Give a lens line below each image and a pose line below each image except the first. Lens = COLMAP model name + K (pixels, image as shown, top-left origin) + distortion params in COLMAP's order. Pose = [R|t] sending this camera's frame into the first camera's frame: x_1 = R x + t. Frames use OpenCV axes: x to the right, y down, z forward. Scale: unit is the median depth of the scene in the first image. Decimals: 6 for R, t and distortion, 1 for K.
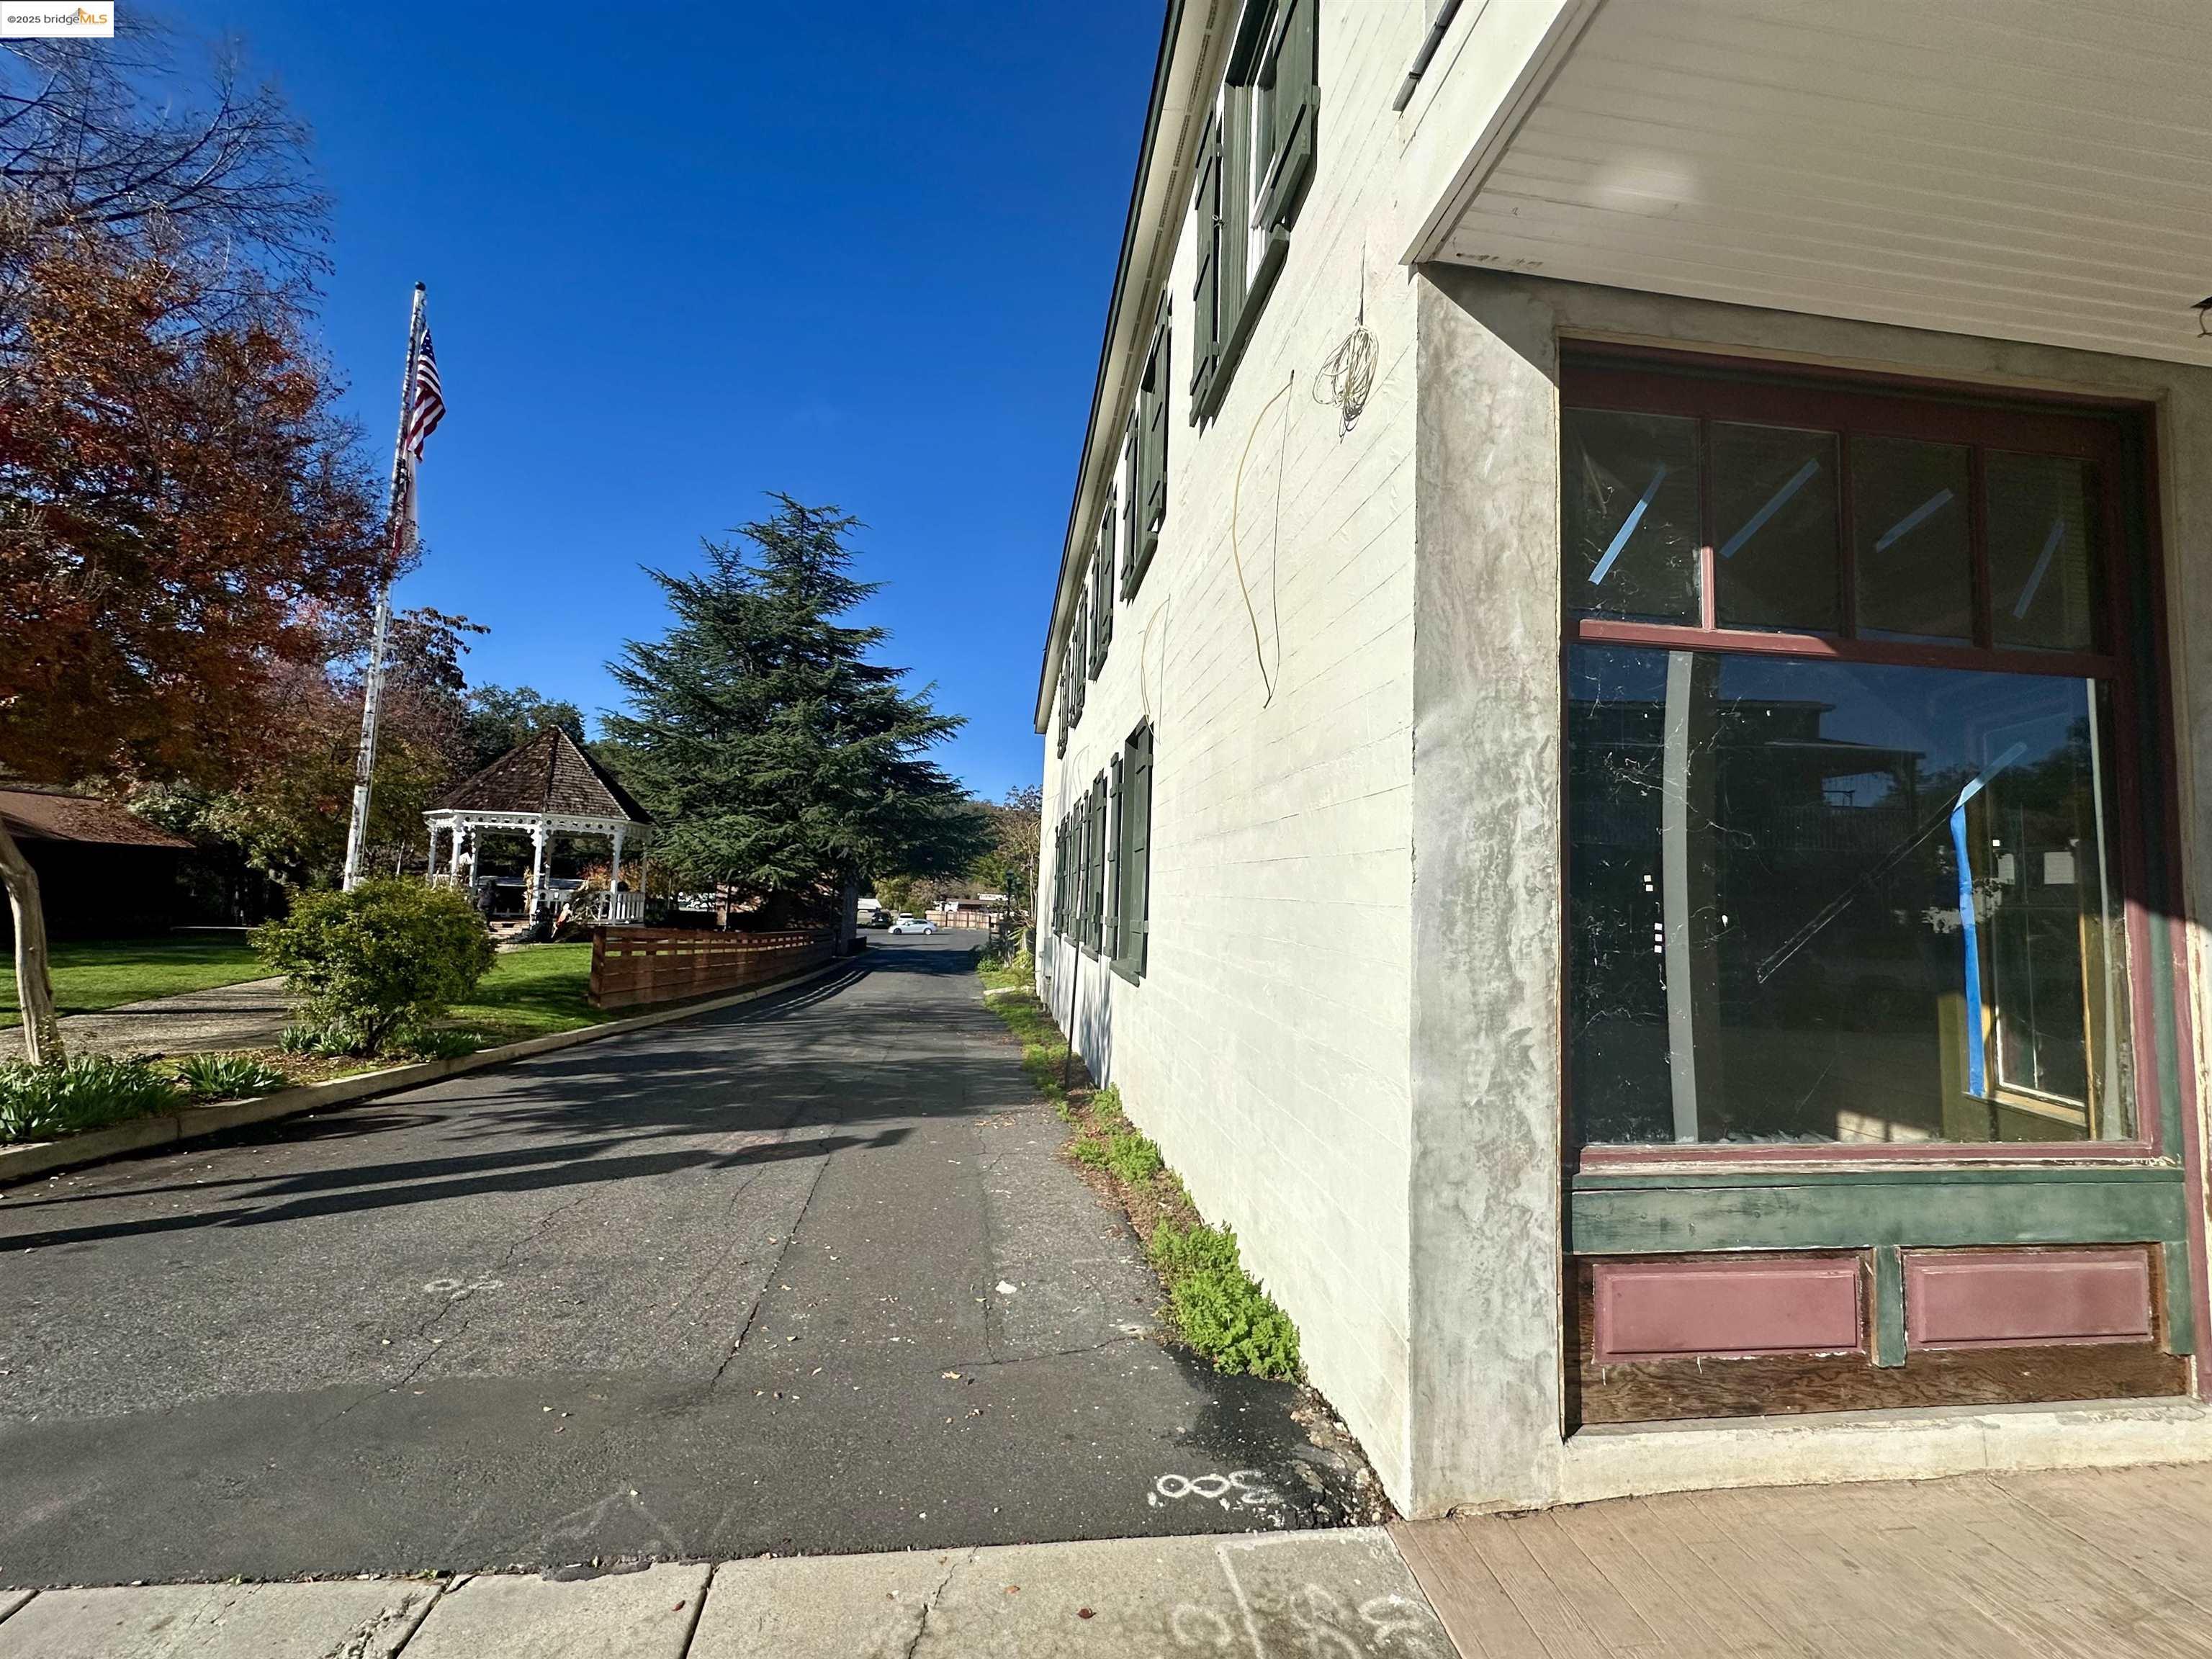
lens RADIAL K [[881.0, 0, 1108.4], [0, 881.0, 835.9], [0, 0, 1]] dist [-0.003735, 0.001002]
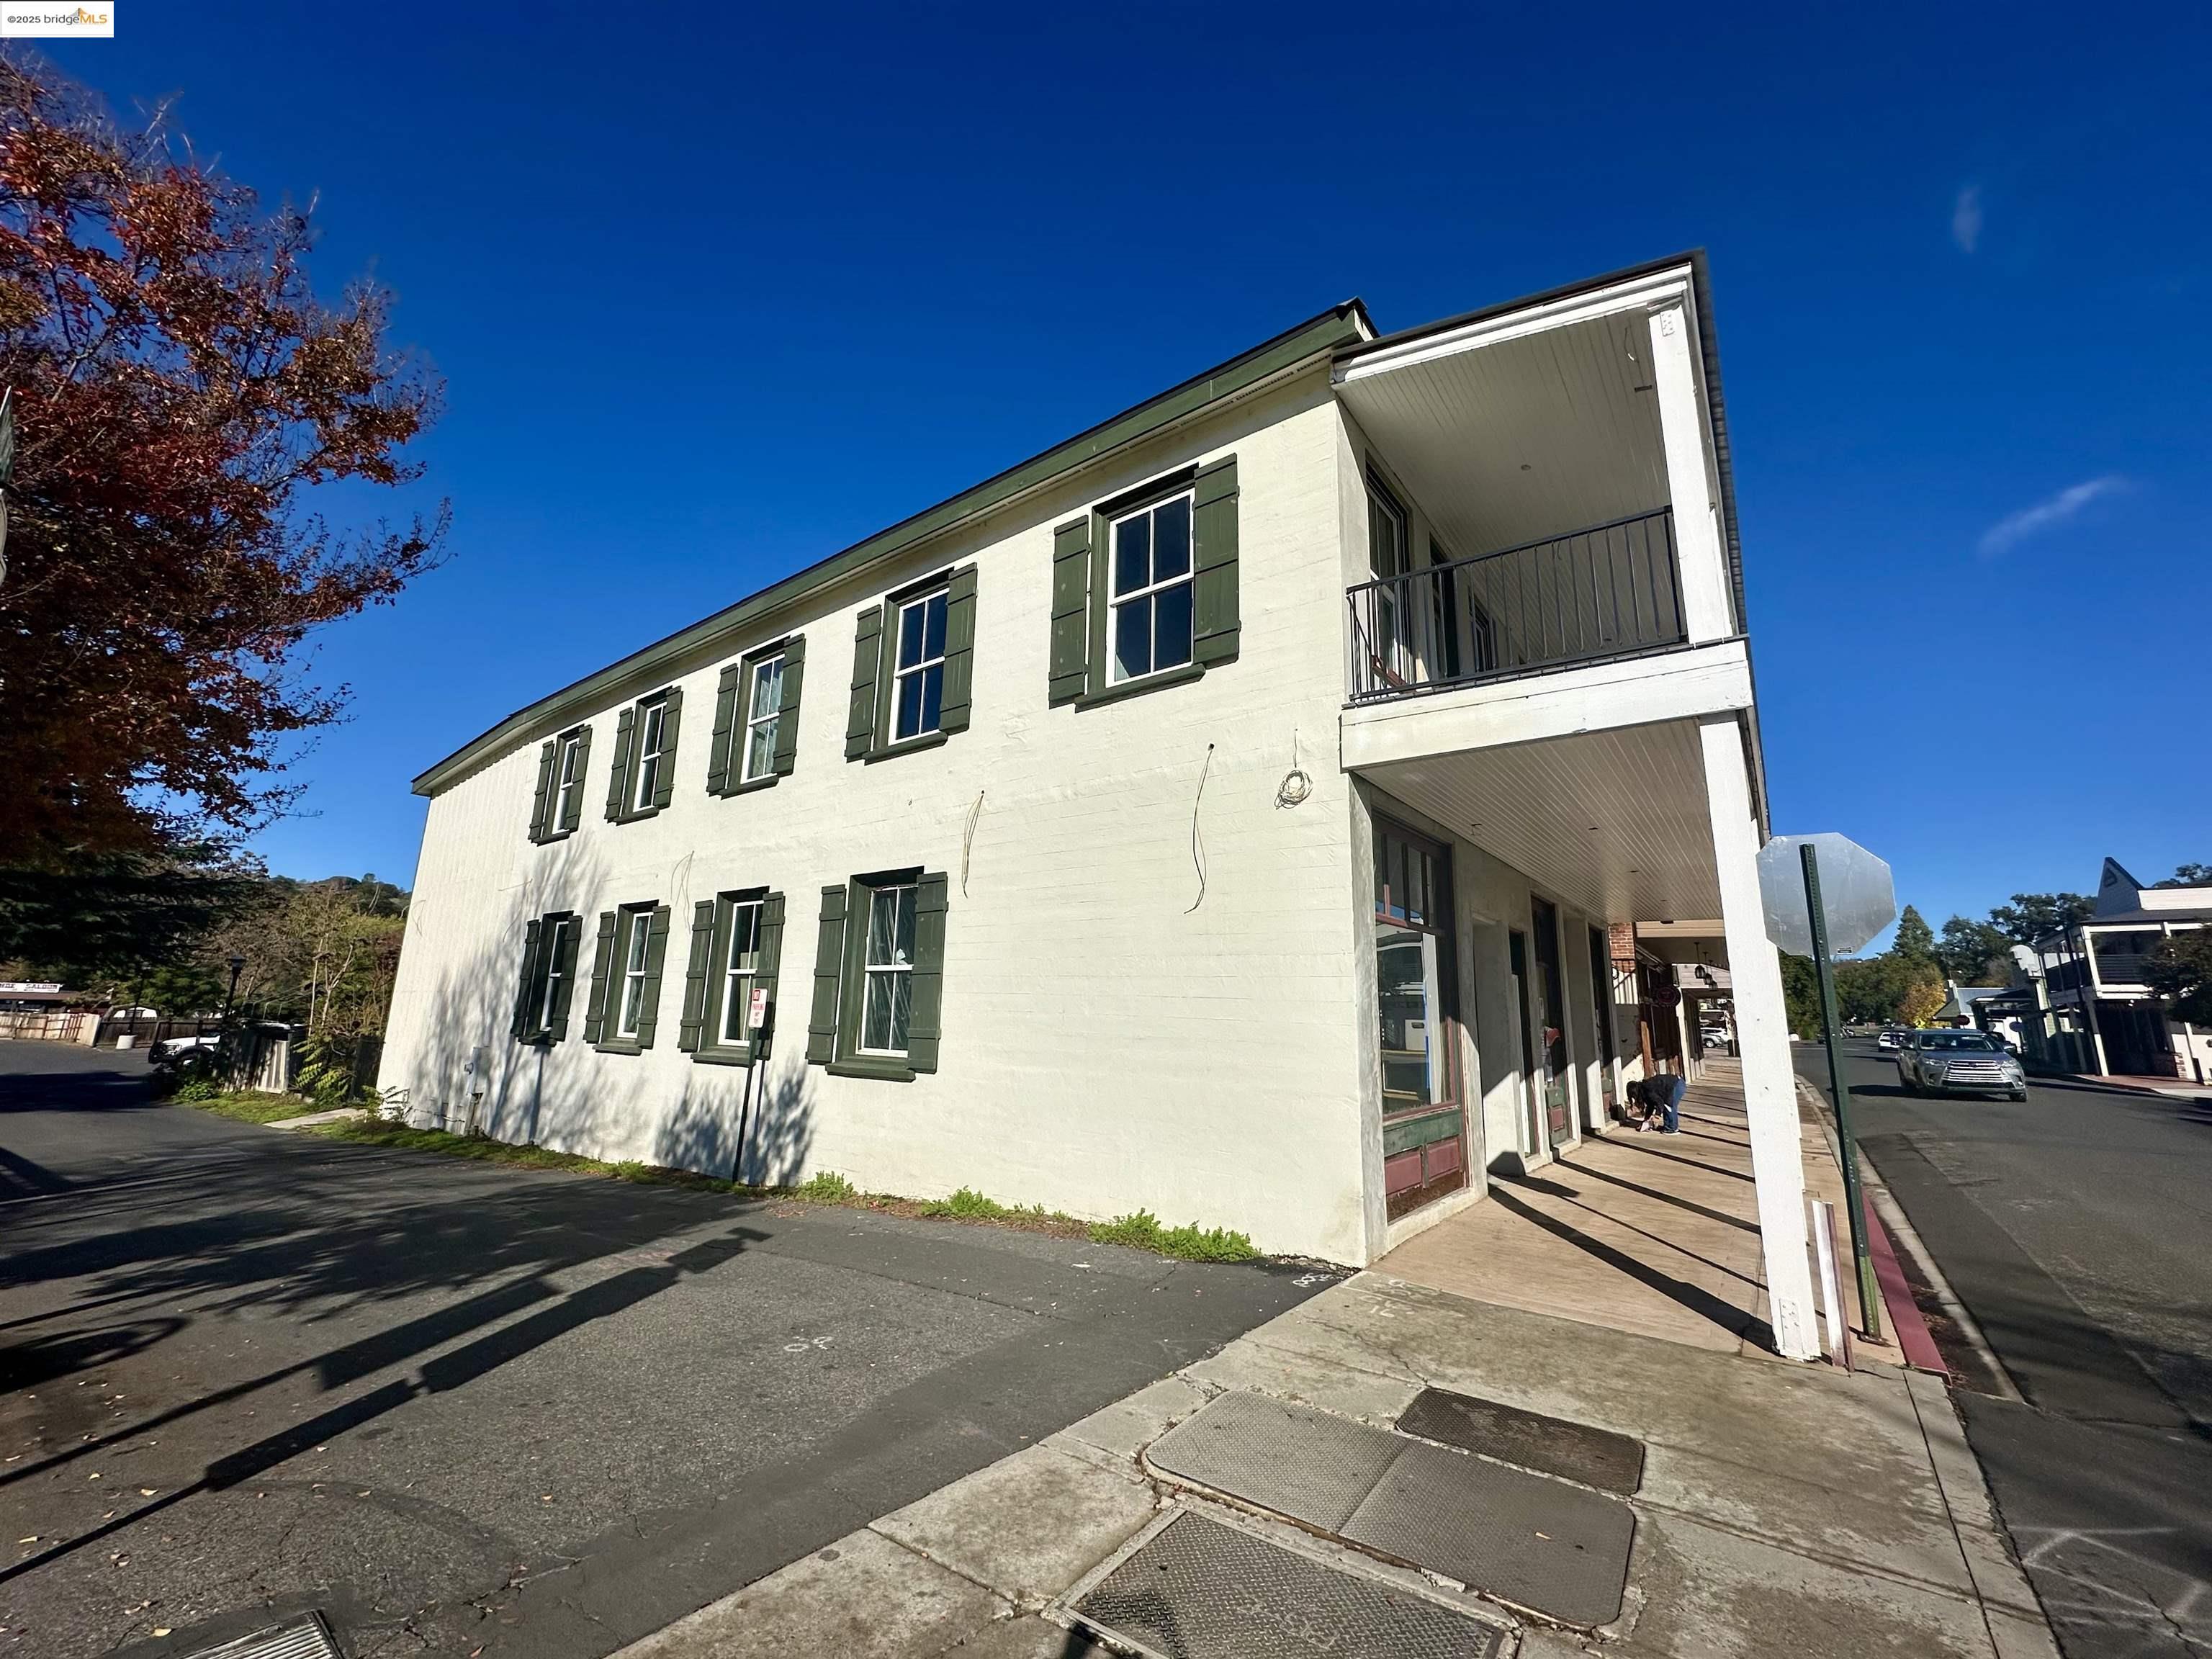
lens RADIAL K [[881.0, 0, 1110.6], [0, 881.0, 831.8], [0, 0, 1]] dist [-0.003735, 0.001002]
pose [[0.699272, 0.131116, 0.702728, -1.981894], [-0.055914, 0.990056, -0.129088, -0.104549], [-0.712665, 0.050975, 0.699650, -0.314082]]
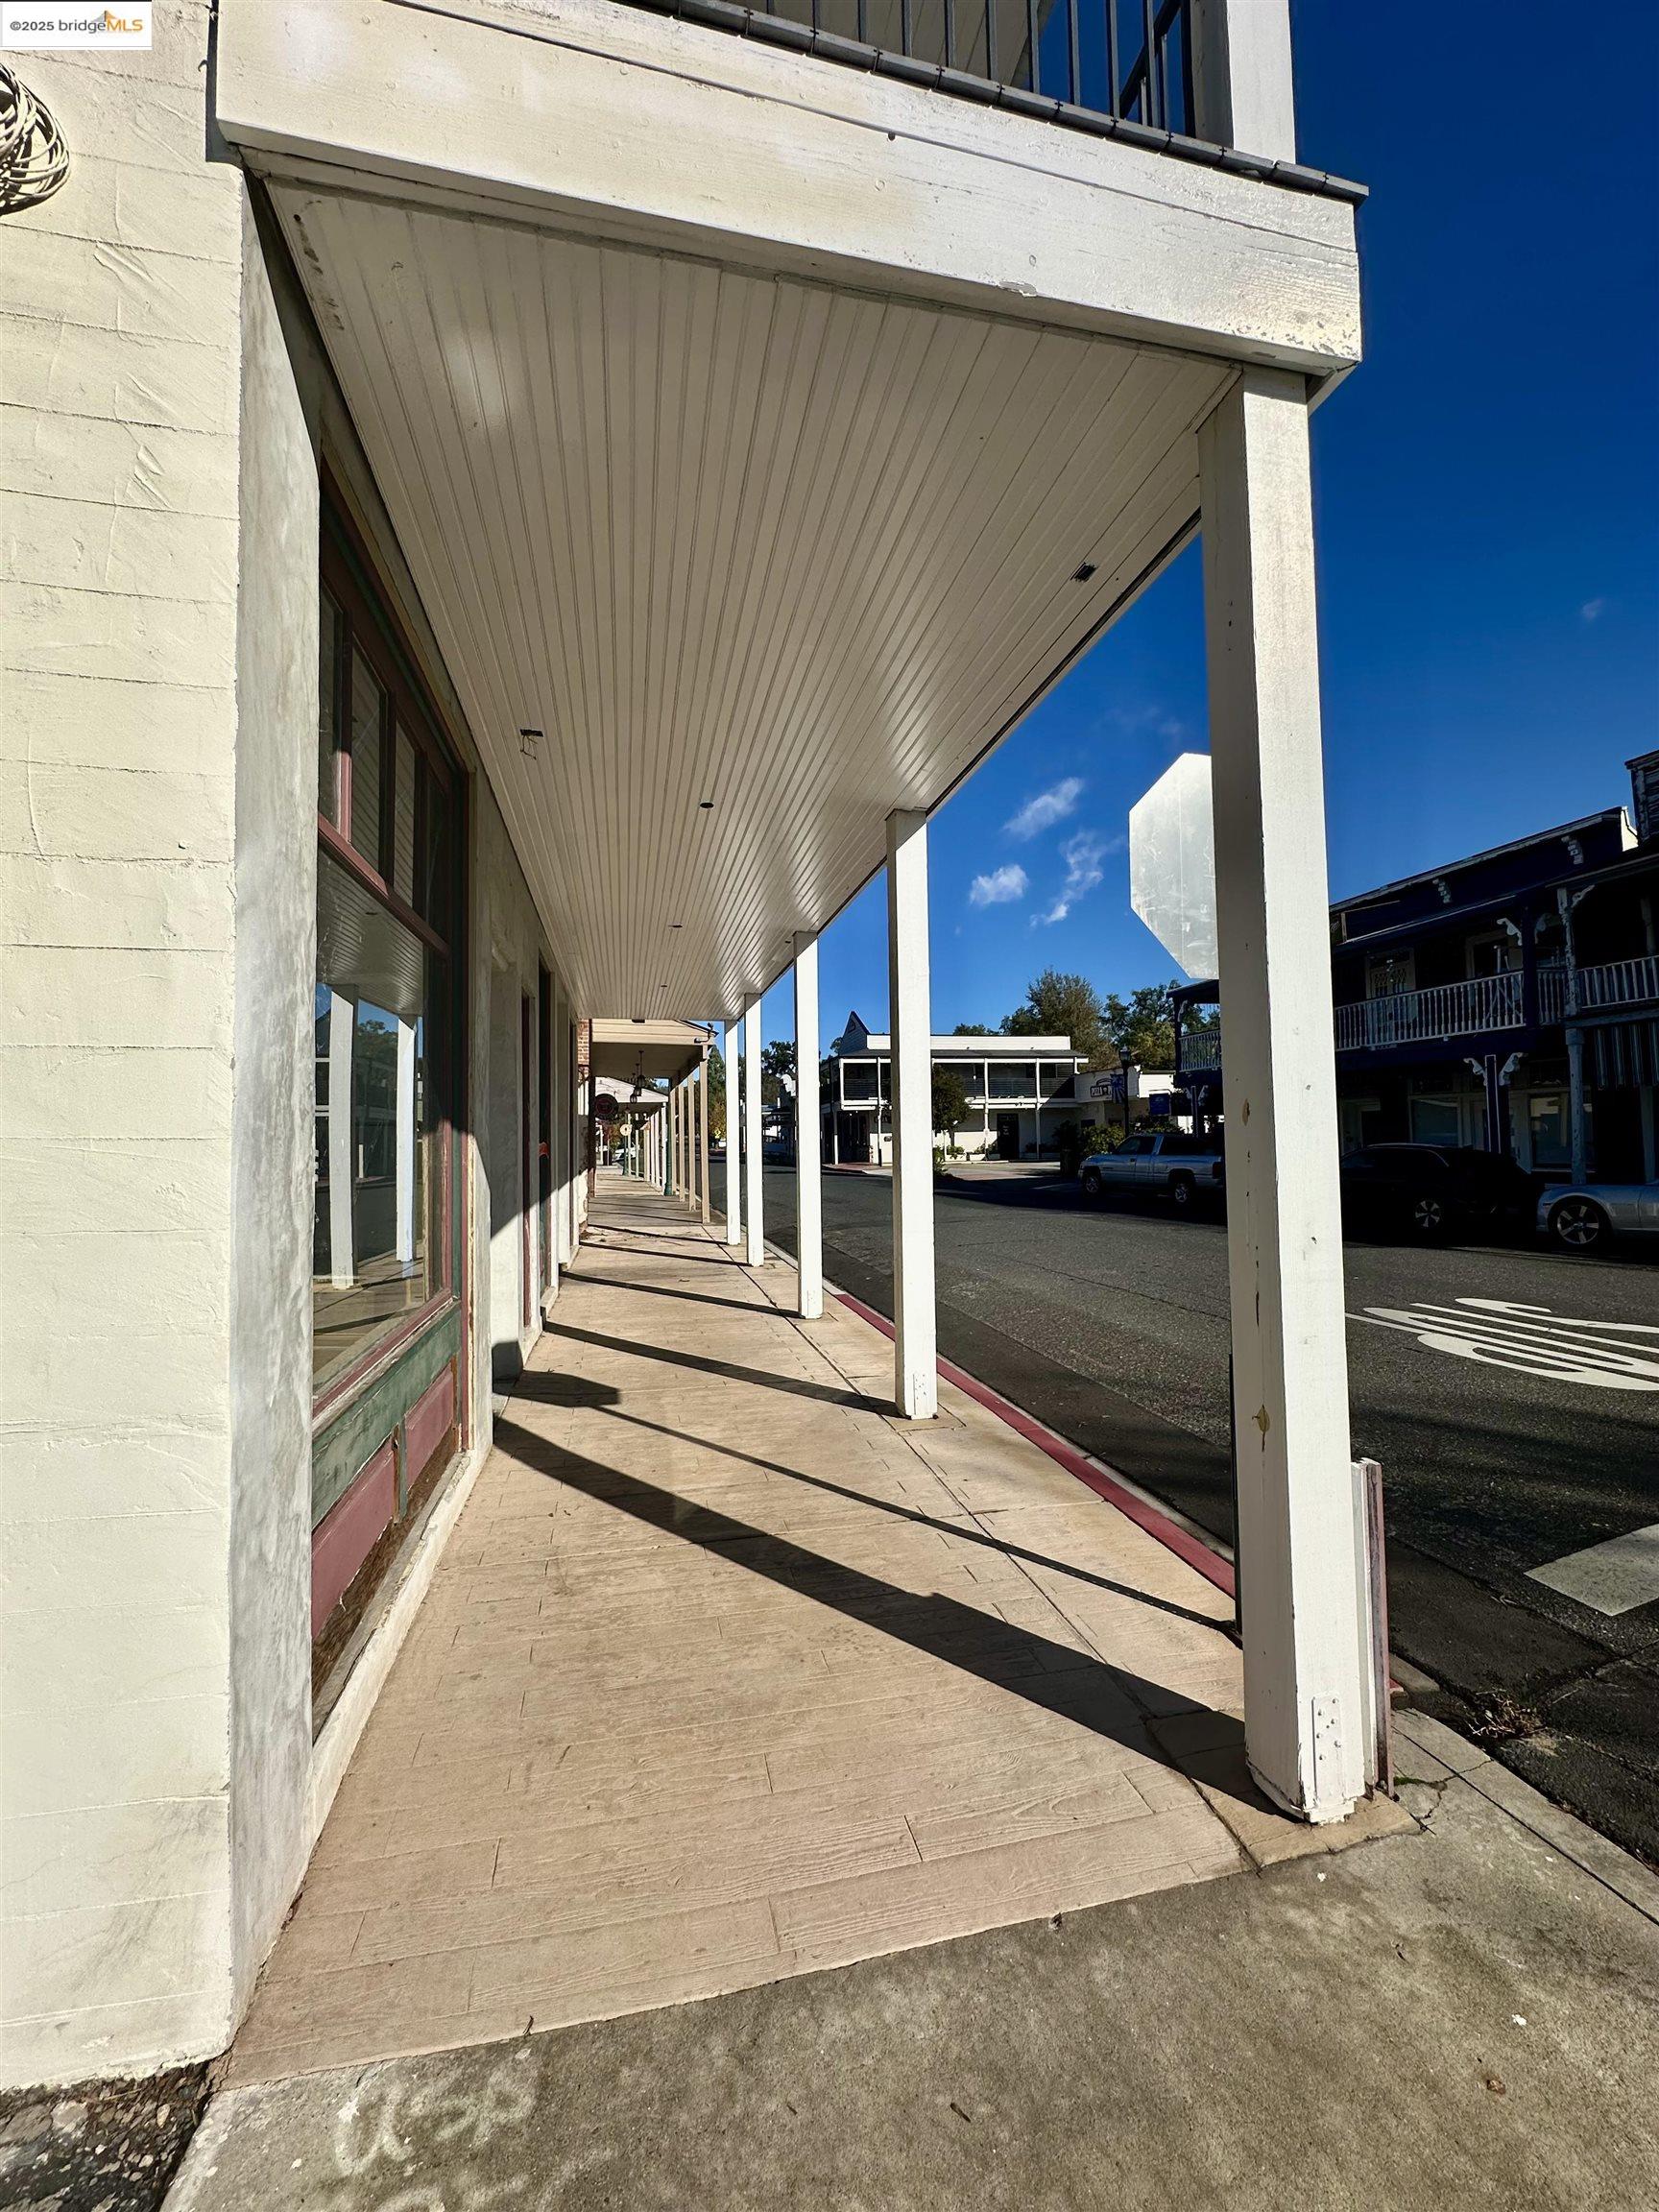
lens RADIAL K [[881.0, 0, 826.9], [0, 881.0, 1106.7], [0, 0, 1]] dist [-0.003735, 0.001002]
pose [[-0.096895, 0.006629, 0.995273, -0.343118], [-0.063803, 0.997880, -0.012858, 0.035350], [-0.993247, -0.064748, -0.096266, 0.597624]]
